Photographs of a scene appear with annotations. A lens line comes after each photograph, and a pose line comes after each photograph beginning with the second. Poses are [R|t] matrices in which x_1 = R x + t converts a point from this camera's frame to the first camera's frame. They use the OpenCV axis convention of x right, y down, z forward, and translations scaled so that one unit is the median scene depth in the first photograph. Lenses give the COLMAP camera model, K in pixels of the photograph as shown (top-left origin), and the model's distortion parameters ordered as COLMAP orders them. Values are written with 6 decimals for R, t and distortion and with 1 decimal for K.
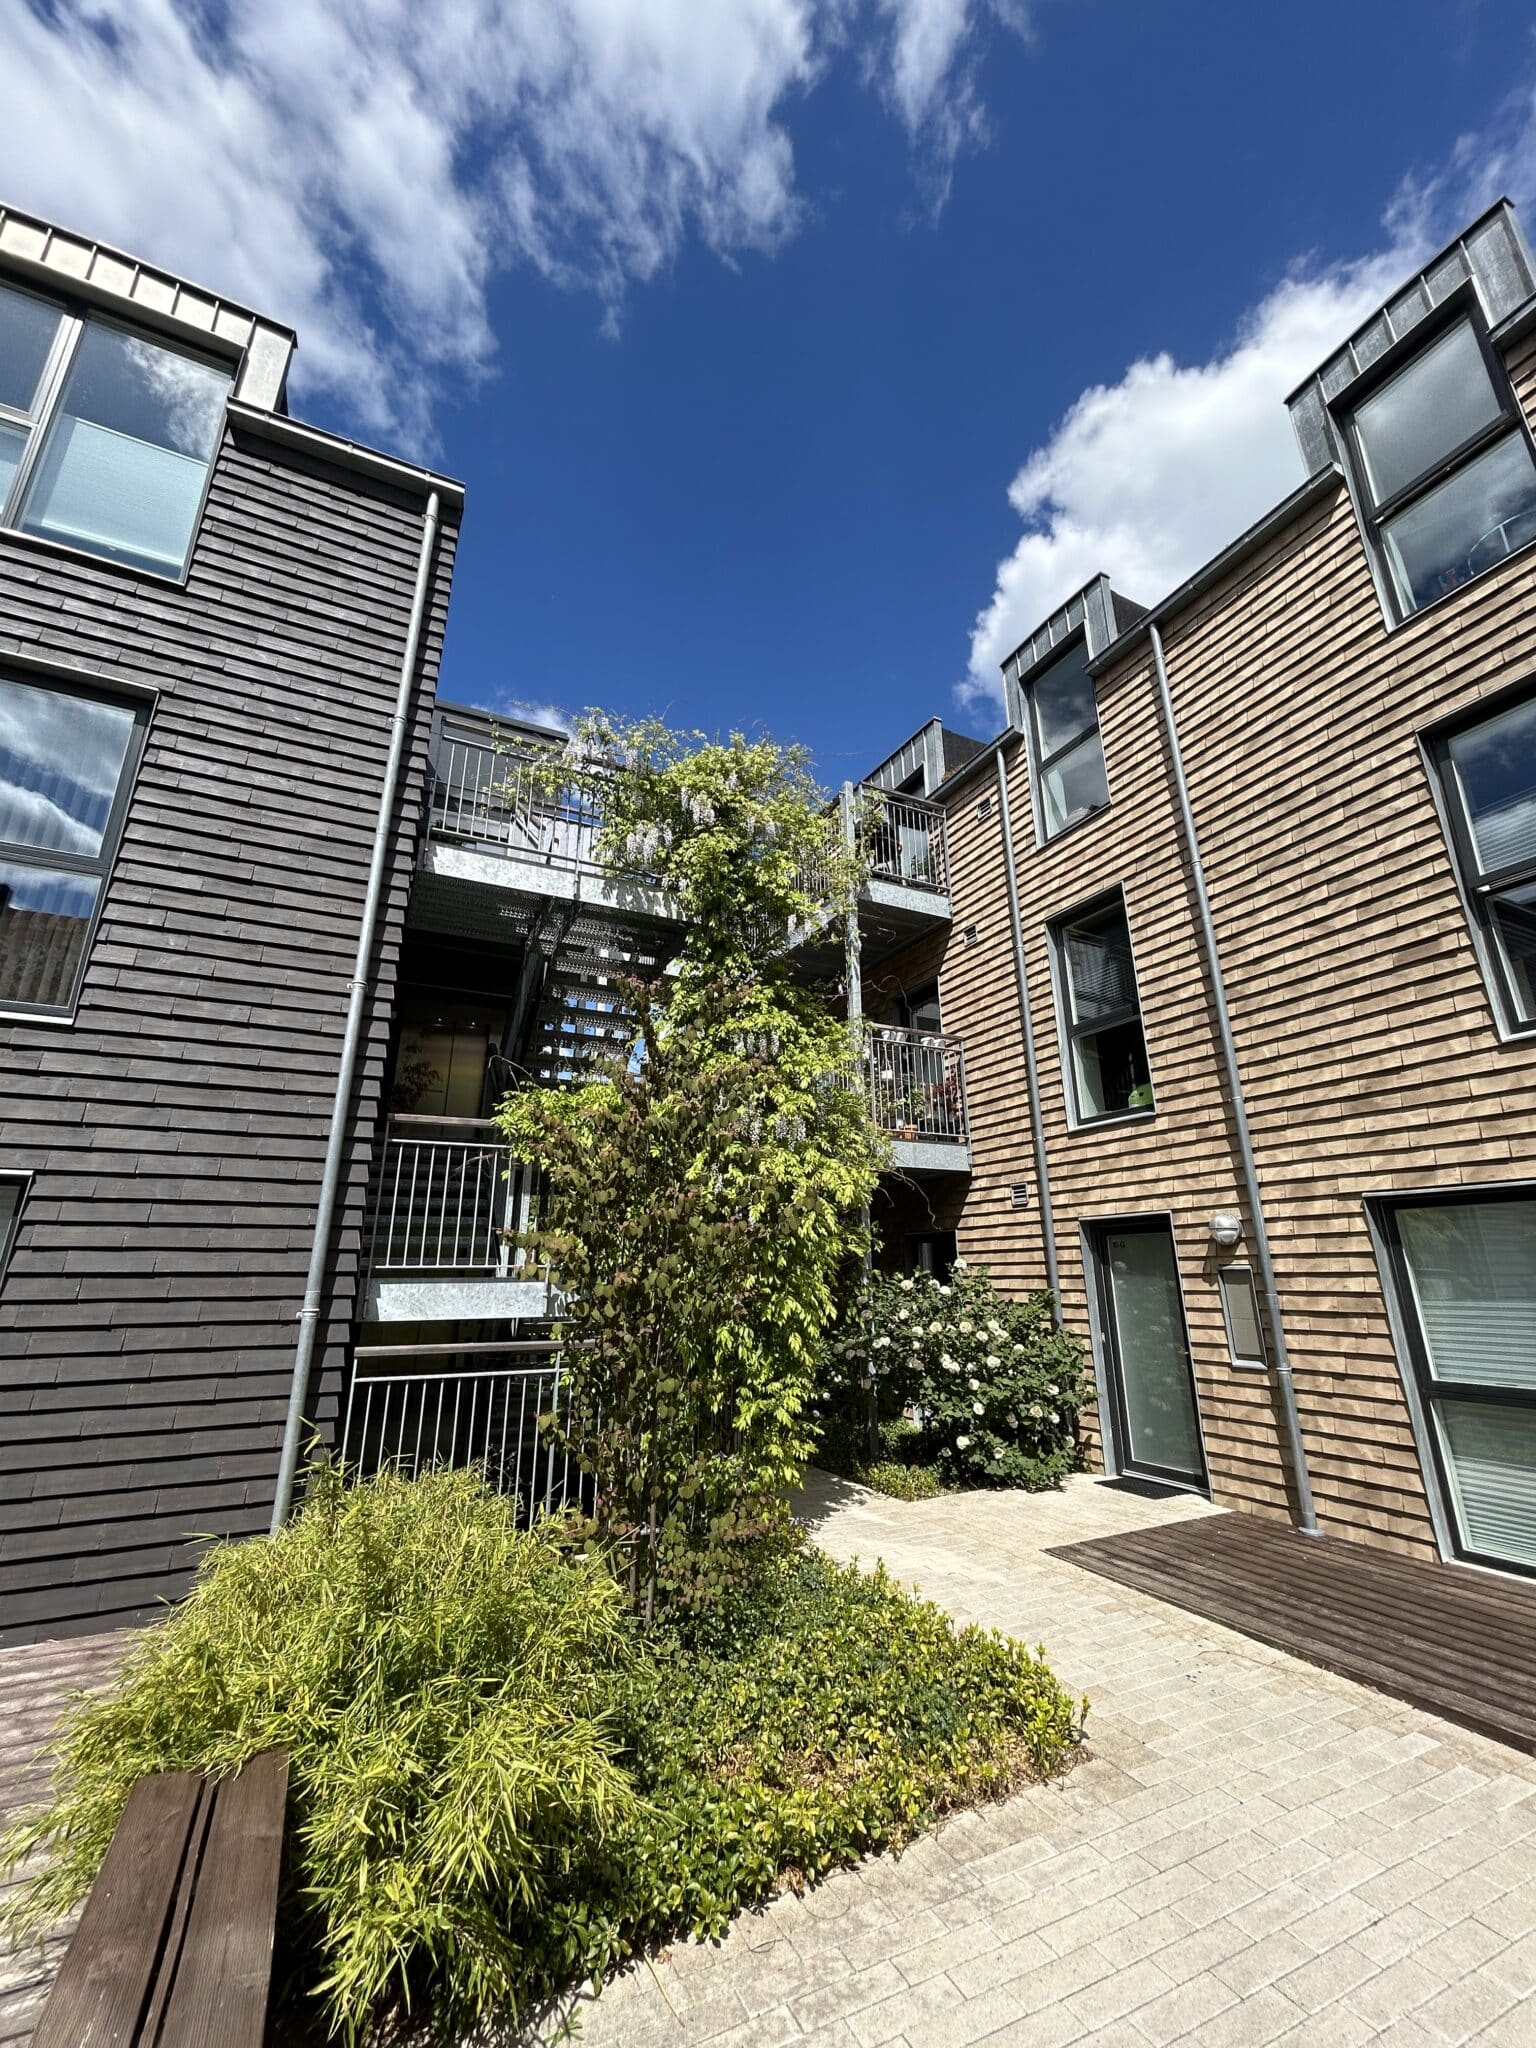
lens RADIAL K [[819.5, 0, 768.6], [0, 819.5, 1024.1], [0, 0, 1]] dist [-0.001520, -0.000099]
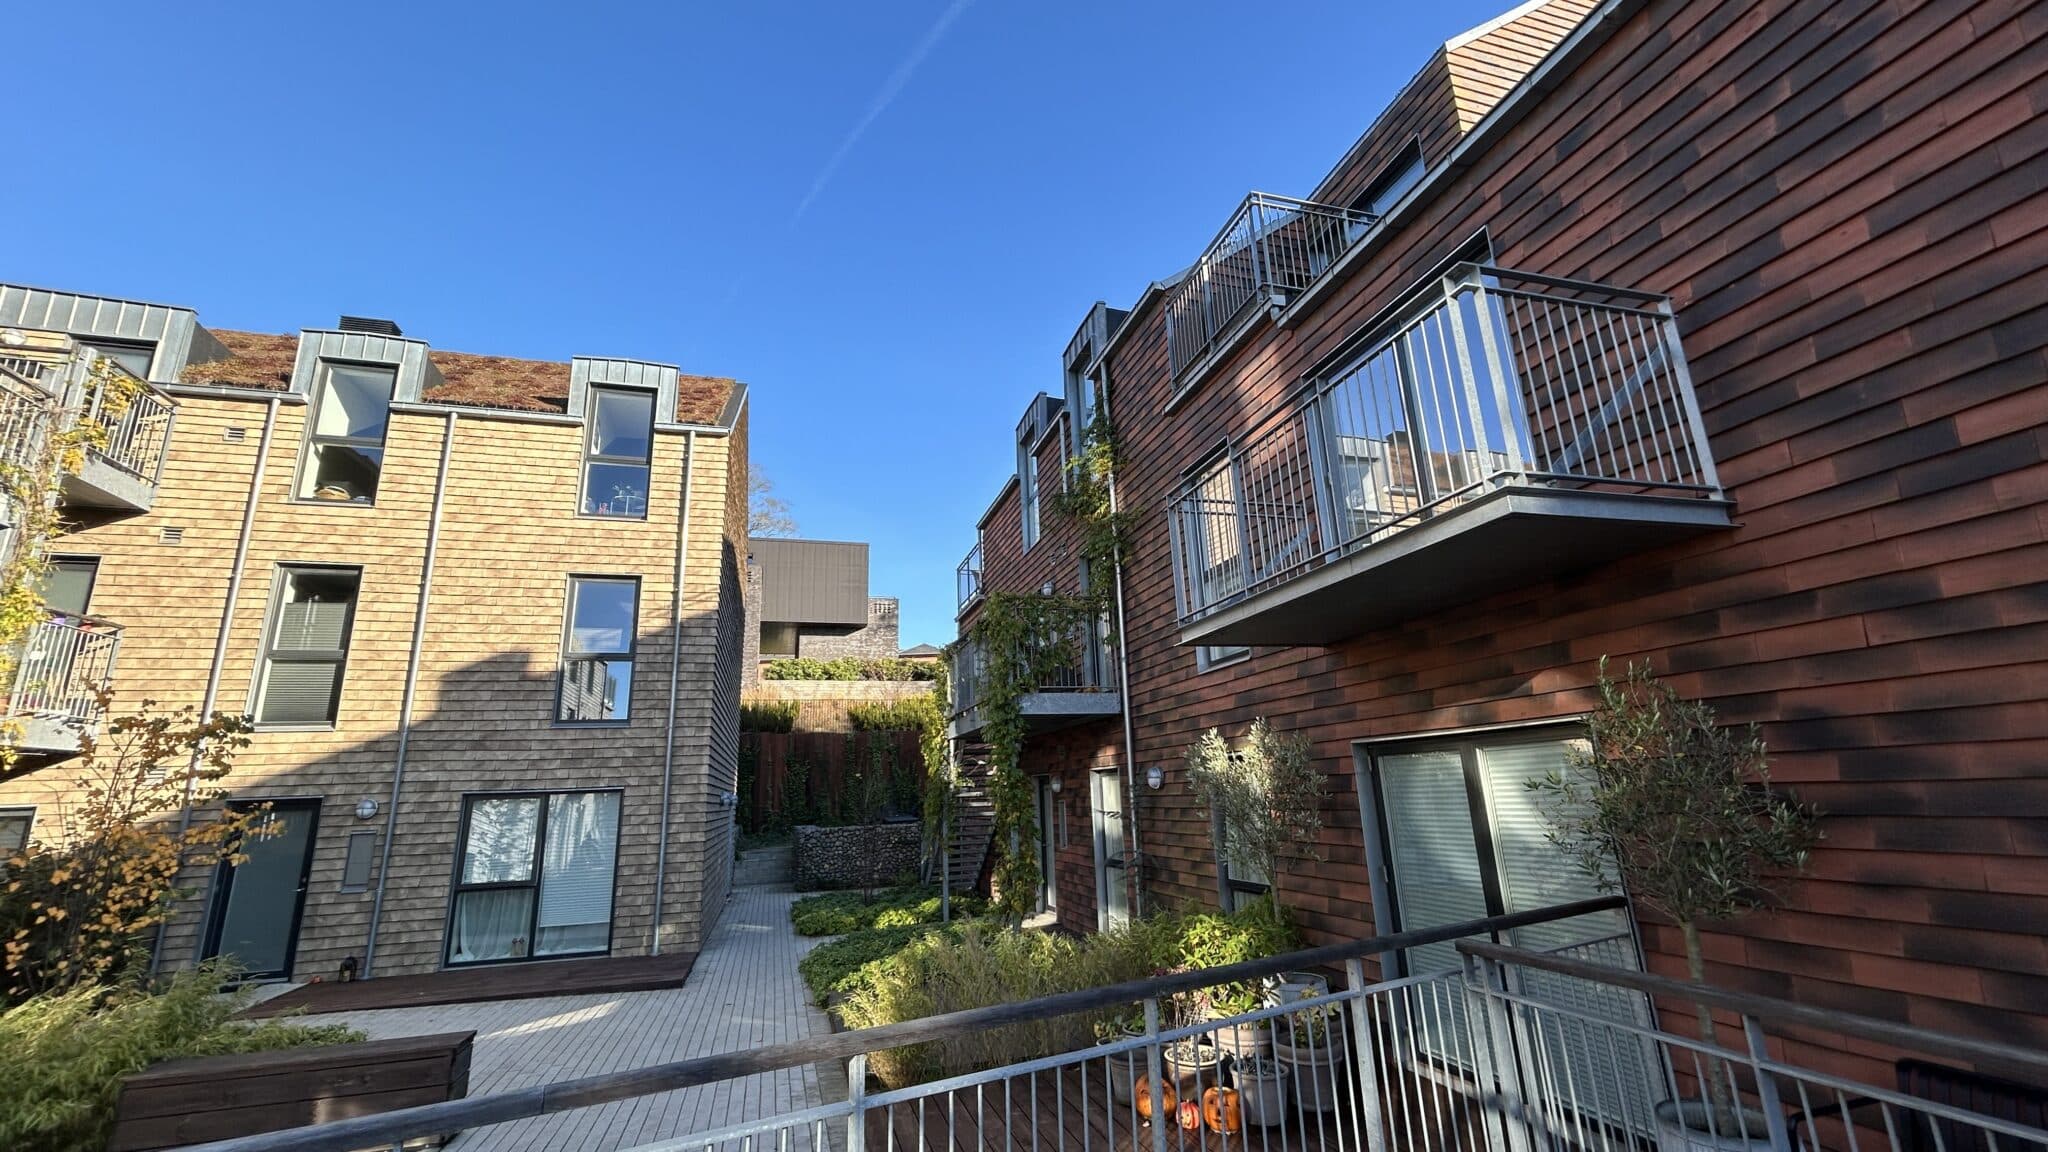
lens RADIAL K [[823.0, 0, 1024.4], [0, 823.0, 573.8], [0, 0, 1]] dist [-0.001348, 0.000022]
pose [[0.181934, 0.251386, 0.950634, -0.885929], [-0.255244, 0.945704, -0.201233, -0.198957], [-0.949606, -0.206033, 0.236220, -0.540636]]
